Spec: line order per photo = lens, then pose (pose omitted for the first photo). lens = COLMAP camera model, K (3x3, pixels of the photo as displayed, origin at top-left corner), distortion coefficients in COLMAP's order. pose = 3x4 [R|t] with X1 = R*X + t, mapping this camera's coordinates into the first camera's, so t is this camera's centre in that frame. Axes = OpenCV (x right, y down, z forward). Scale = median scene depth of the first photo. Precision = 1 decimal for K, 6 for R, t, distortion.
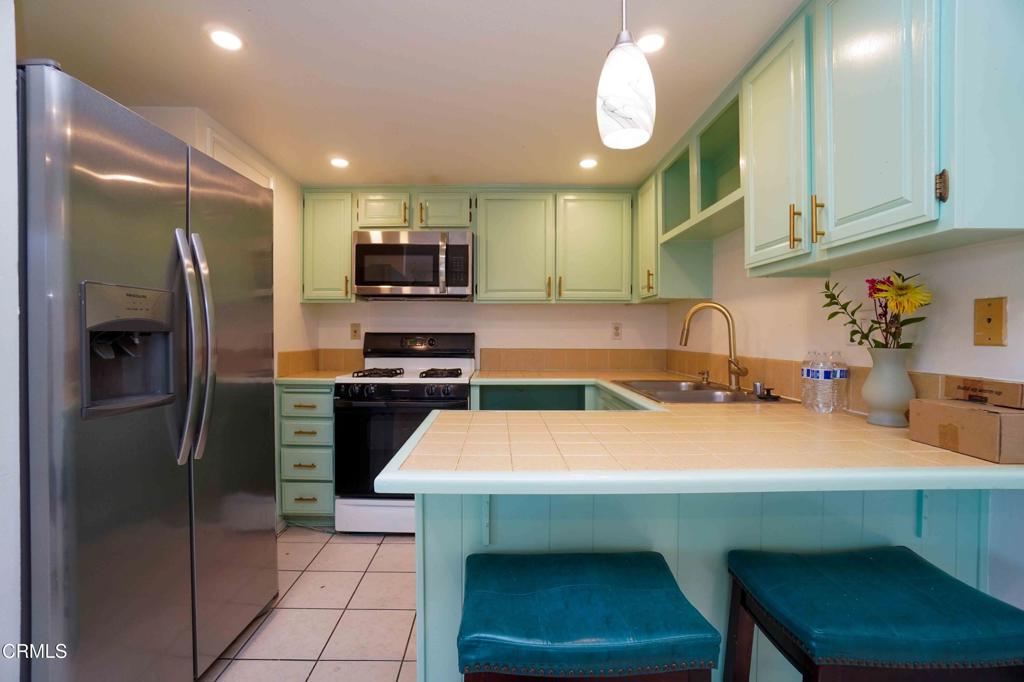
lens RADIAL K [[454.1, 0, 499.2], [0, 454.1, 339.2], [0, 0, 1]] dist [-0.058497, 0.018886]
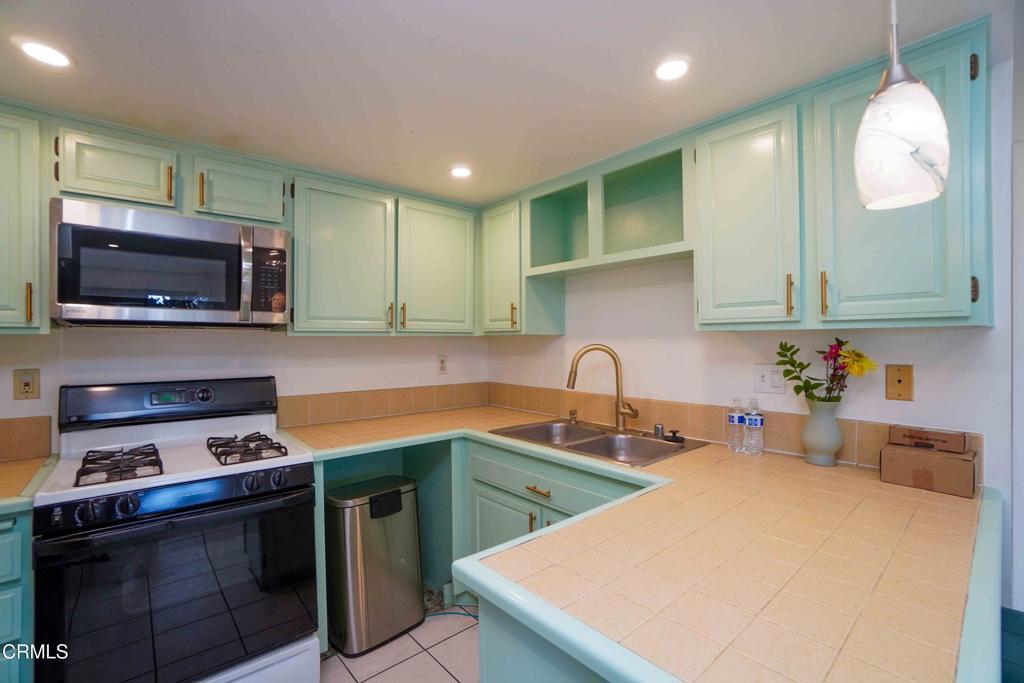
lens RADIAL K [[454.1, 0, 499.2], [0, 454.1, 339.7], [0, 0, 1]] dist [-0.058497, 0.018886]
pose [[0.763580, -0.004642, 0.645697, -0.255971], [0.012809, 0.999886, -0.007959, -0.065811], [-0.645587, 0.014348, 0.763552, 0.285980]]
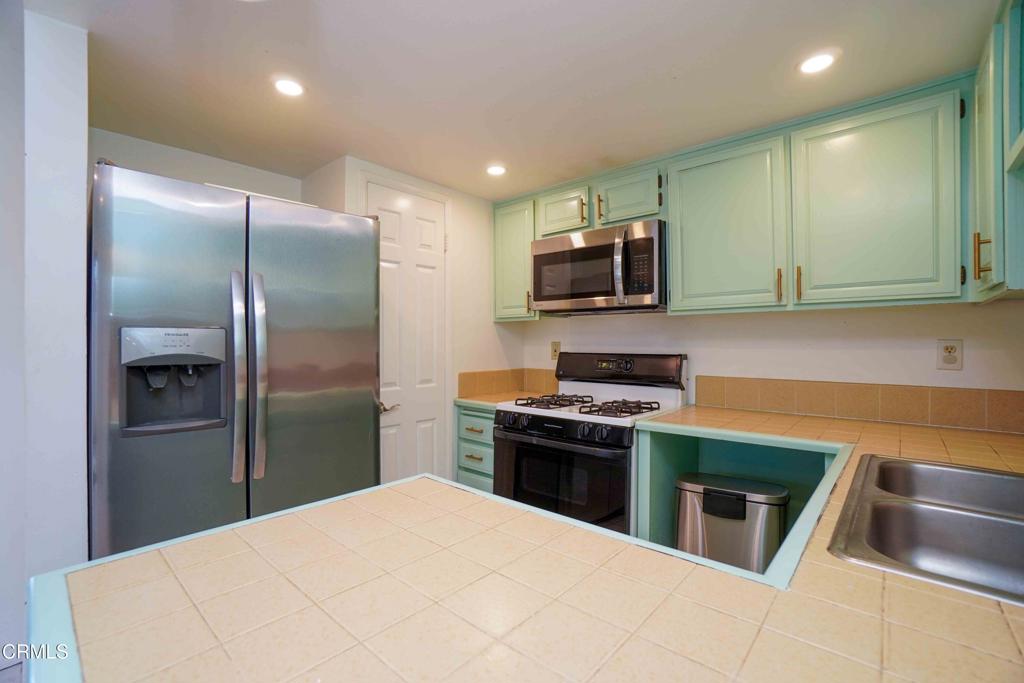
lens RADIAL K [[454.1, 0, 499.2], [0, 454.1, 339.7], [0, 0, 1]] dist [-0.058497, 0.018886]
pose [[0.735791, -0.007151, -0.677171, 0.244297], [-0.004059, 0.999880, -0.014969, -0.028517], [0.677196, 0.013763, 0.735674, 0.288833]]
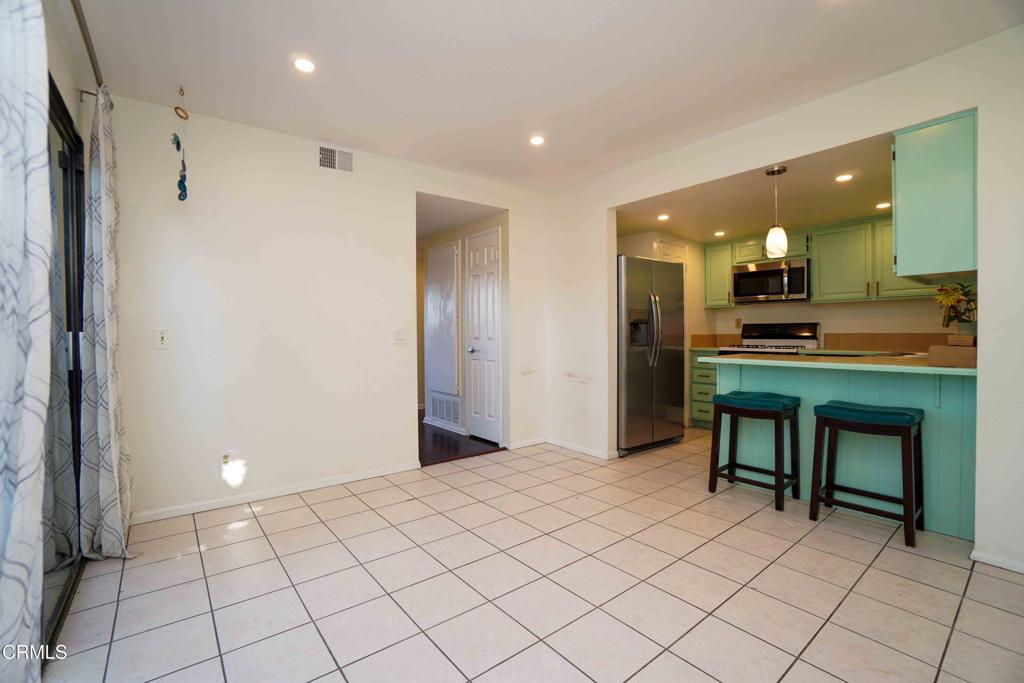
lens RADIAL K [[443.5, 0, 502.6], [0, 443.5, 338.3], [0, 0, 1]] dist [-0.061551, 0.021392]
pose [[0.605286, 0.003117, -0.796002, 0.497979], [-0.005938, 0.999982, -0.000600, 0.049466], [0.795986, 0.005090, 0.605294, -0.759314]]
